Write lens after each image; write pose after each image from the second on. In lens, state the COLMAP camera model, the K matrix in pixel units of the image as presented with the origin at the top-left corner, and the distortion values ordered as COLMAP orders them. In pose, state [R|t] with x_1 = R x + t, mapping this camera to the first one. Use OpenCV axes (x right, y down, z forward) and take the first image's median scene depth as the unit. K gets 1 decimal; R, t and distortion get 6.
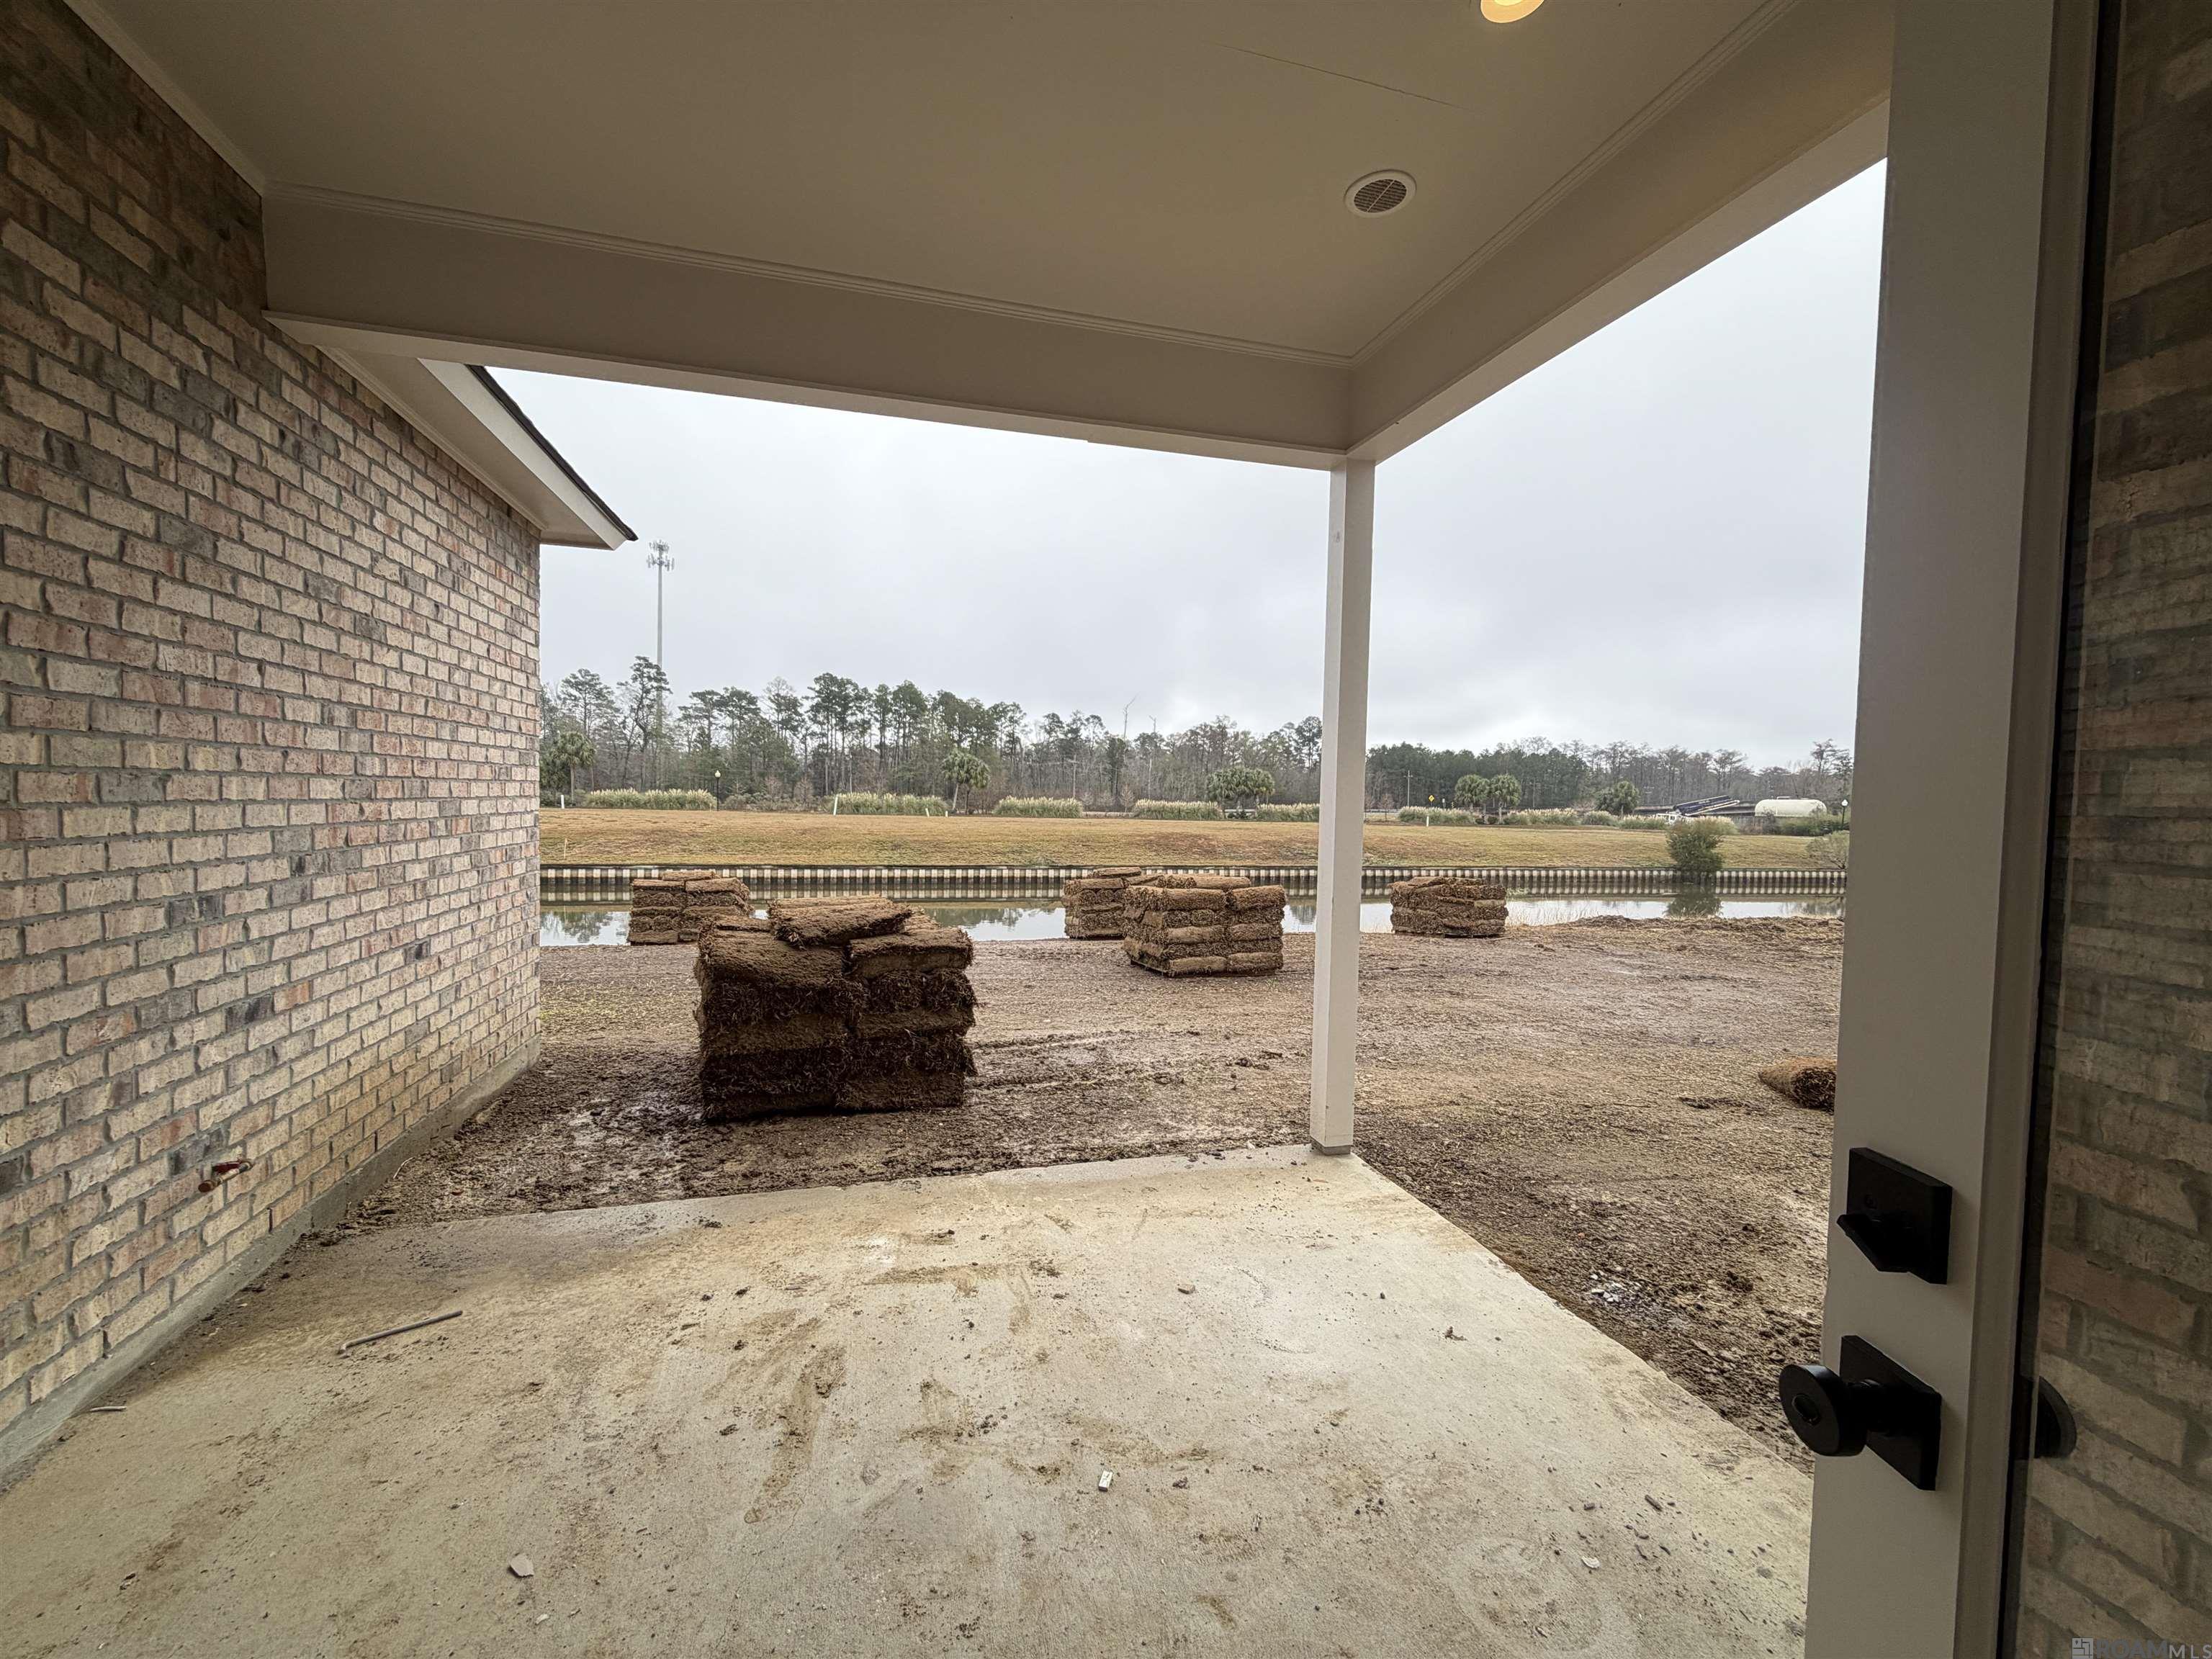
lens RADIAL K [[880.7, 0, 1108.4], [0, 880.7, 830.7], [0, 0, 1]] dist [-0.001916, 0.000354]
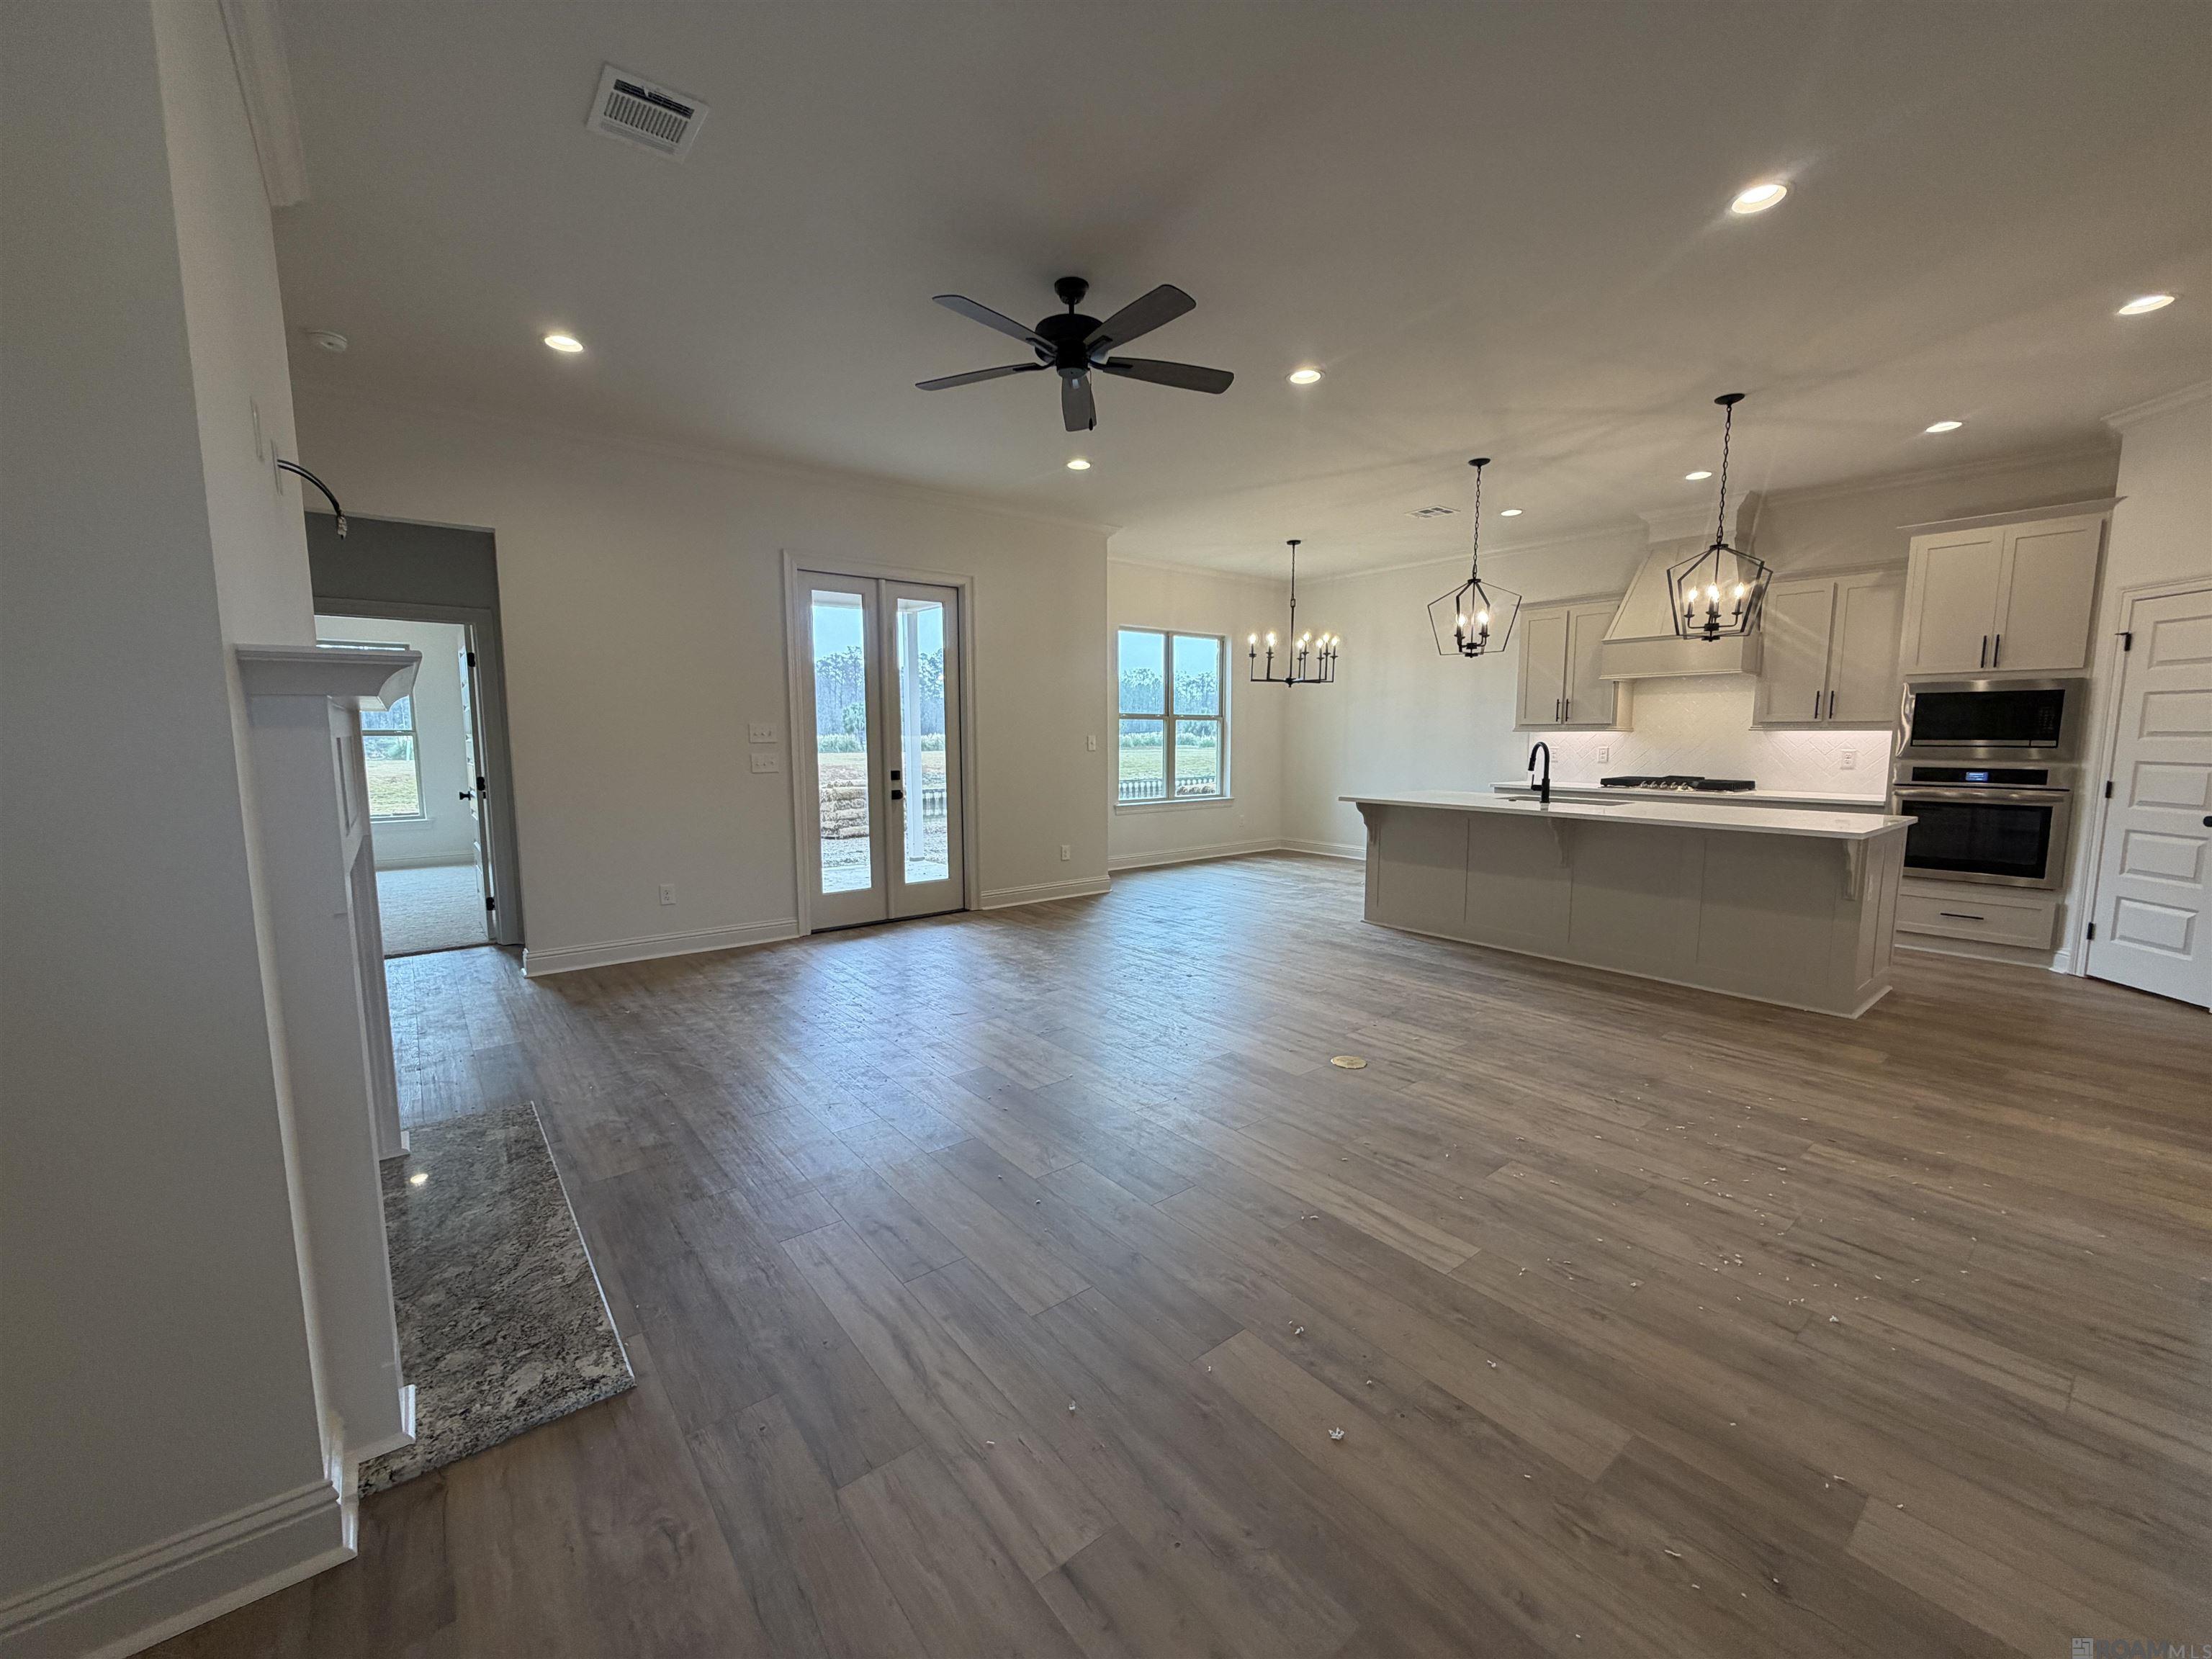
lens RADIAL K [[880.7, 0, 1099.8], [0, 880.7, 834.9], [0, 0, 1]] dist [-0.001916, 0.000354]
pose [[0.923012, -0.072278, 0.377921, -0.359374], [0.040877, 0.995060, 0.090469, 0.076573], [-0.382593, -0.068056, 0.921407, -2.493776]]
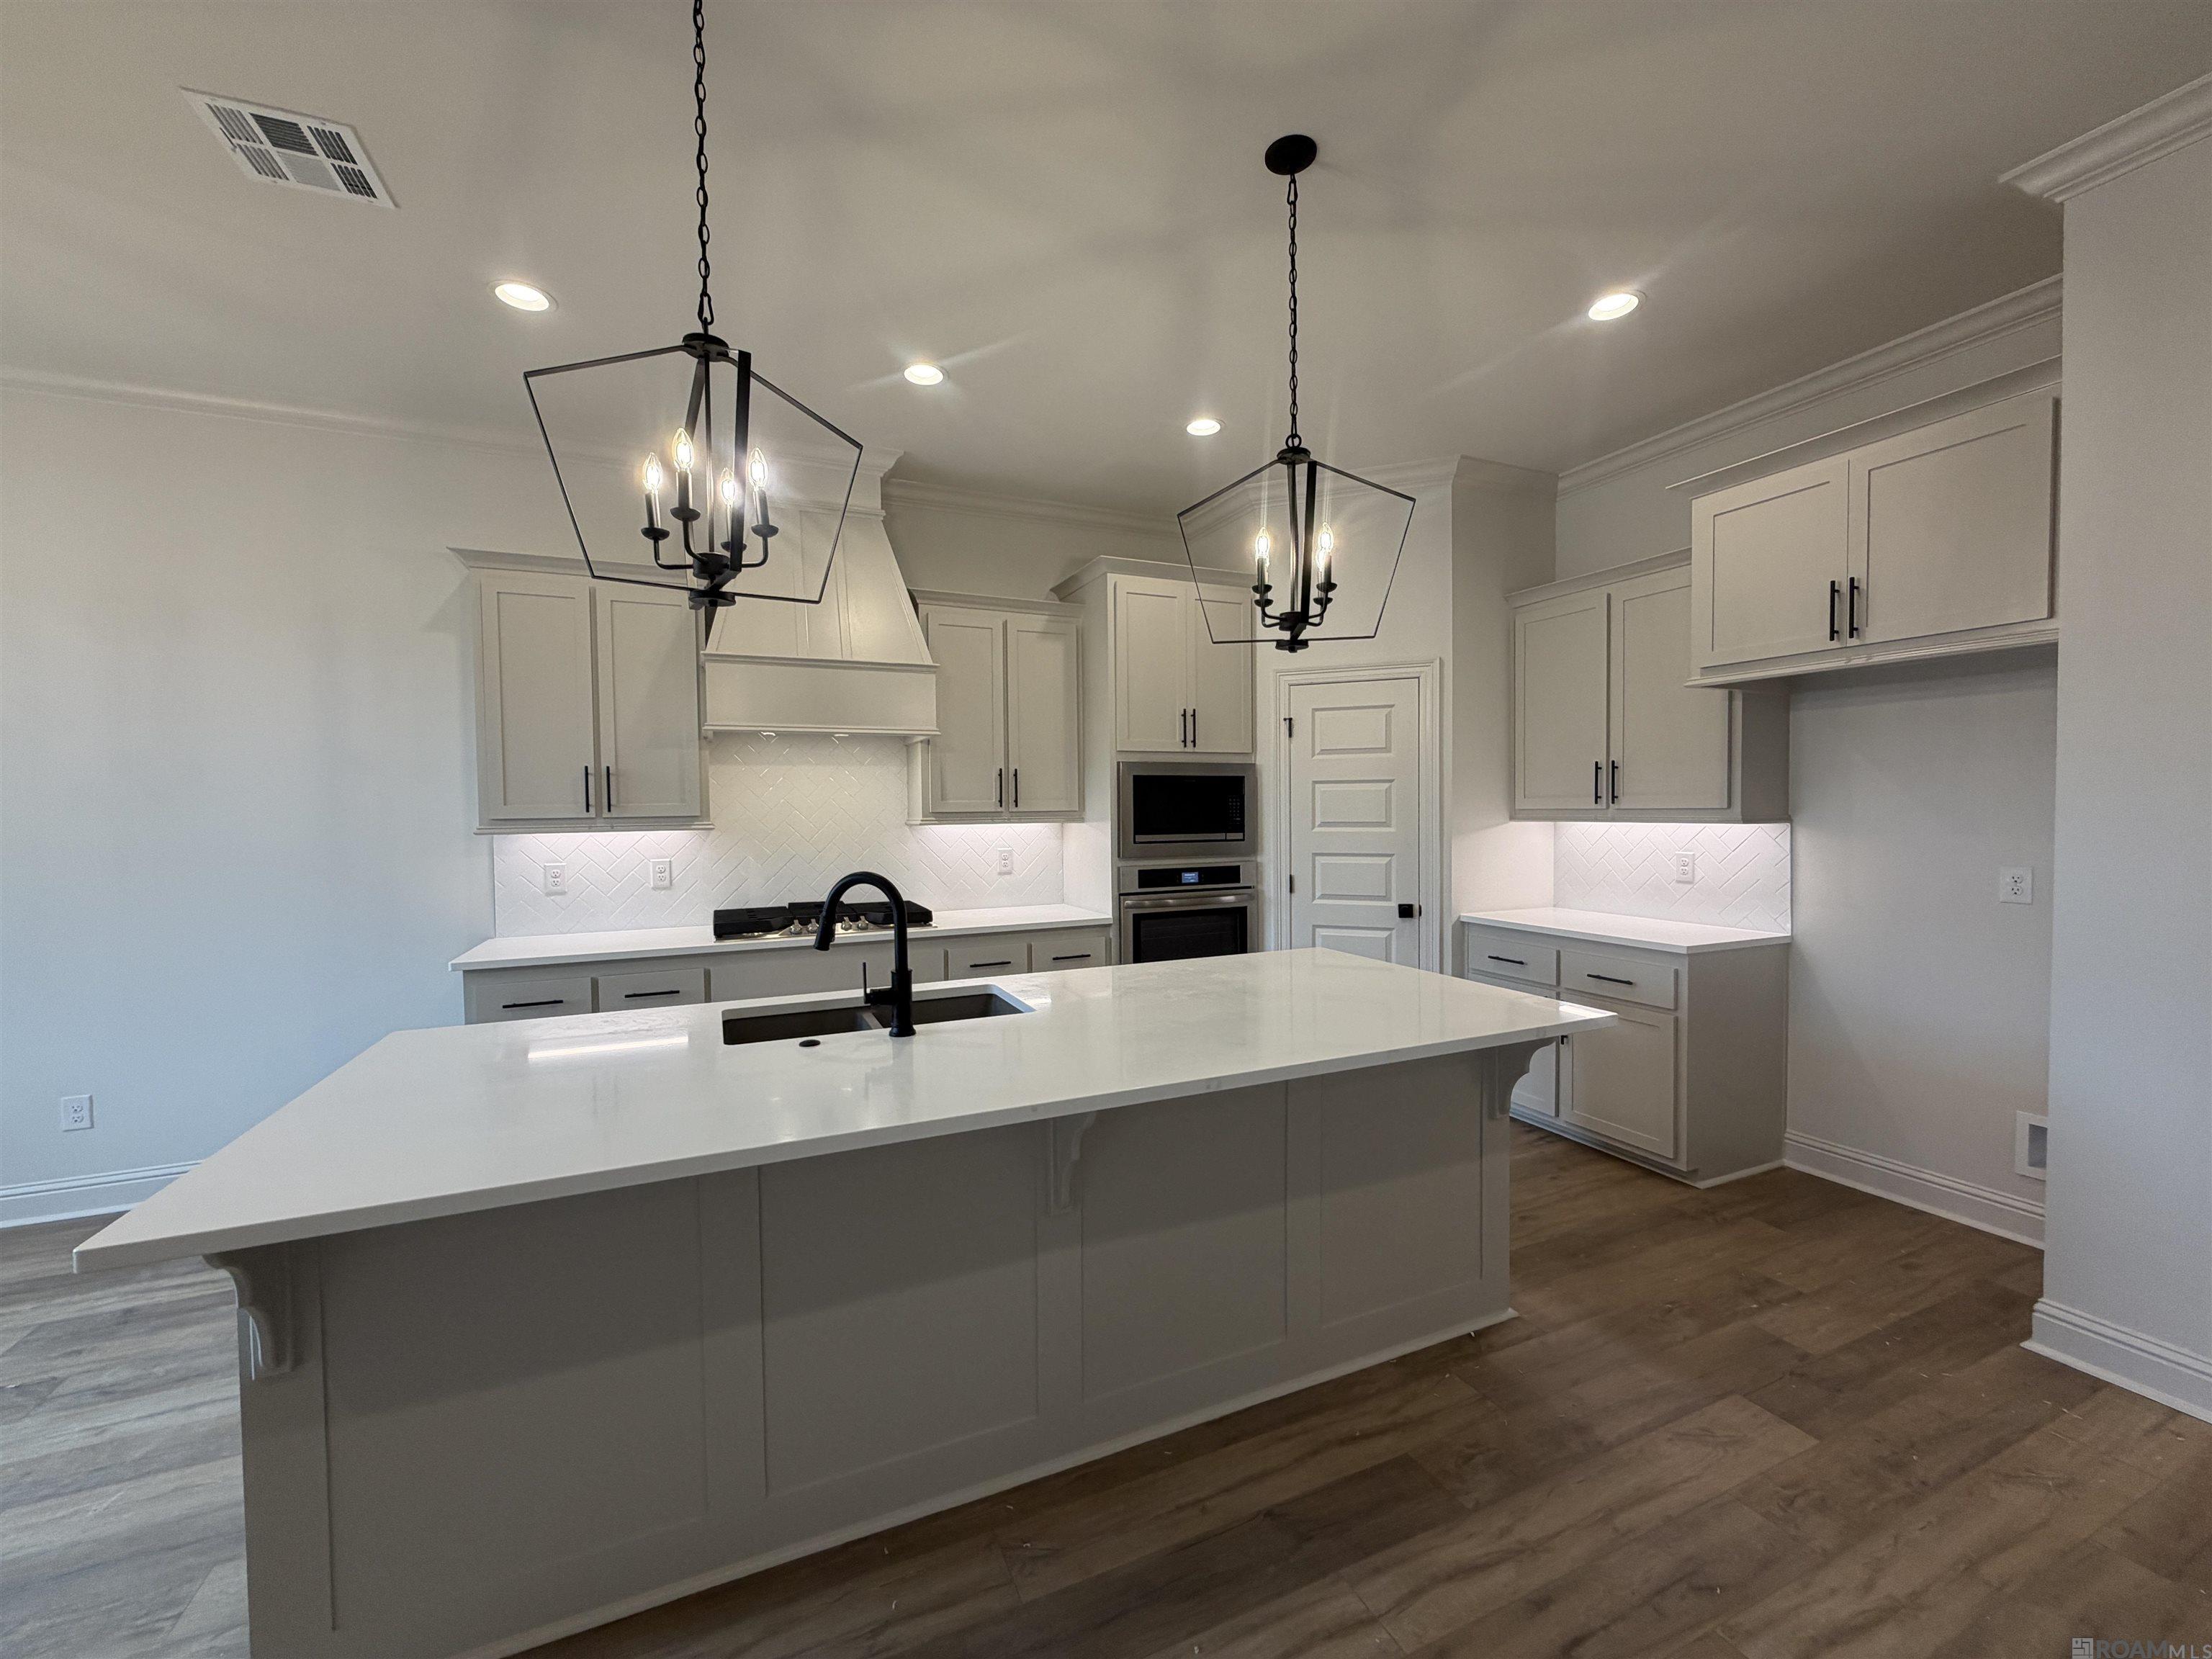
lens RADIAL K [[880.7, 0, 1105.5], [0, 880.7, 833.5], [0, 0, 1]] dist [-0.001916, 0.000354]
pose [[-0.138024, -0.056117, 0.988838, 0.642998], [0.046428, 0.996929, 0.063057, 0.012266], [-0.989340, 0.054614, -0.134995, -1.023418]]
